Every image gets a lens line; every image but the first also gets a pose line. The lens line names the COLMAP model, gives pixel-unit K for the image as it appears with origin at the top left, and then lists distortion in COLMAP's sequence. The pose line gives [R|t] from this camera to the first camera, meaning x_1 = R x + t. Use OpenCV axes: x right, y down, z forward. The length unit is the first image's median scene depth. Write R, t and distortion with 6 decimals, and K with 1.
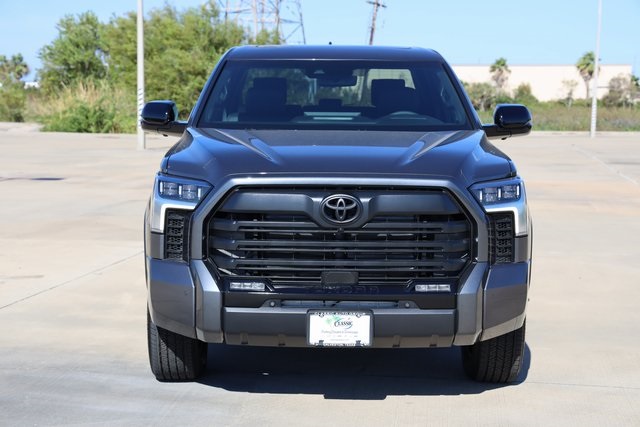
lens RADIAL K [[1285.6, 0, 320.0], [0, 1285.6, 213.5], [0, 0, 1]] dist [0.082755, 0.298727]
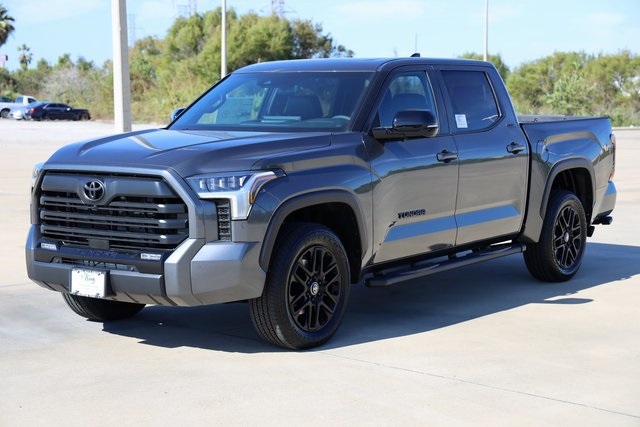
lens RADIAL K [[1271.9, 0, 320.0], [0, 1271.9, 213.5], [0, 0, 1]] dist [-0.012449, -0.027574]
pose [[0.836276, 0.046407, -0.546341, 0.893803], [-0.048788, 0.998757, 0.010157, -0.004038], [0.546134, 0.018161, 0.837501, 0.059505]]
